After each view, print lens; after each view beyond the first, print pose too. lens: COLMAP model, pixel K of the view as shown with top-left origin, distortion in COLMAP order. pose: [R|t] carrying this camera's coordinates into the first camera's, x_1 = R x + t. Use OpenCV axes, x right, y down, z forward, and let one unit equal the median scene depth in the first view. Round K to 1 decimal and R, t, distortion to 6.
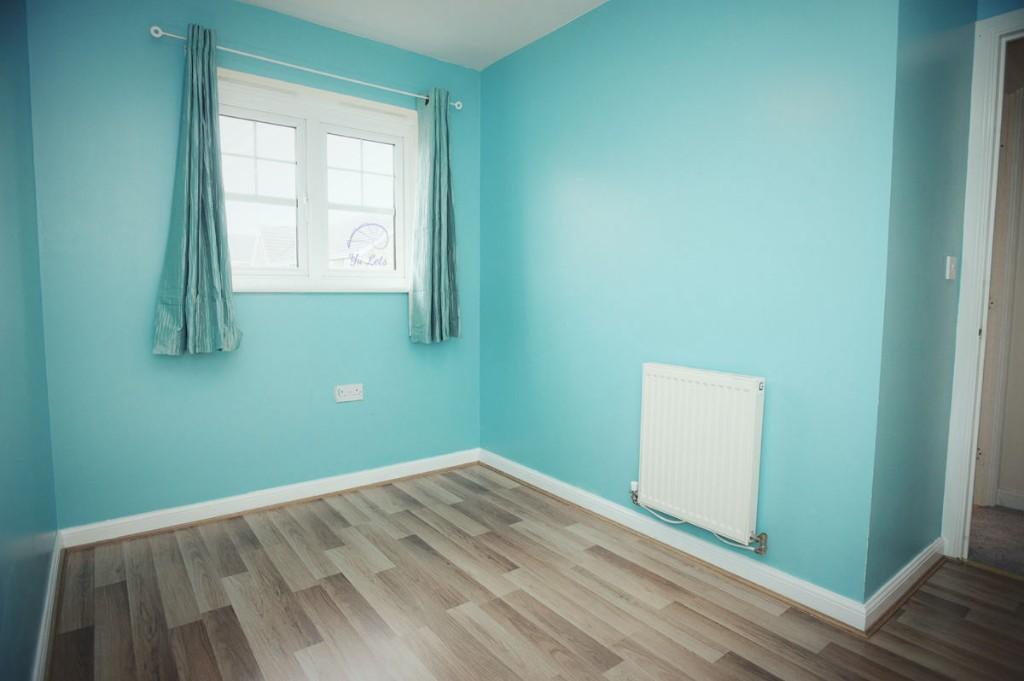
lens RADIAL K [[537.6, 0, 508.2], [0, 537.6, 340.5], [0, 0, 1]] dist [-0.055279, -0.000403]
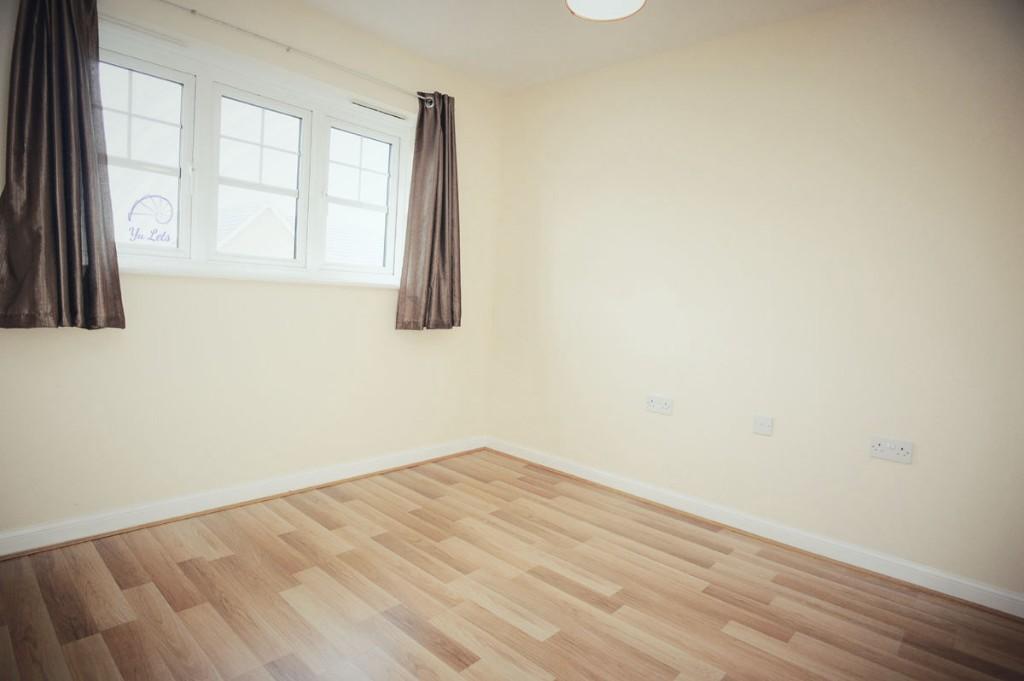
lens RADIAL K [[564.2, 0, 514.5], [0, 564.2, 336.4], [0, 0, 1]] dist [0.029203, -0.000893]
pose [[0.985364, 0.037742, 0.166234, -0.091593], [-0.035892, 0.999256, -0.014121, 0.005878], [-0.166643, 0.007948, 0.985985, -0.069805]]
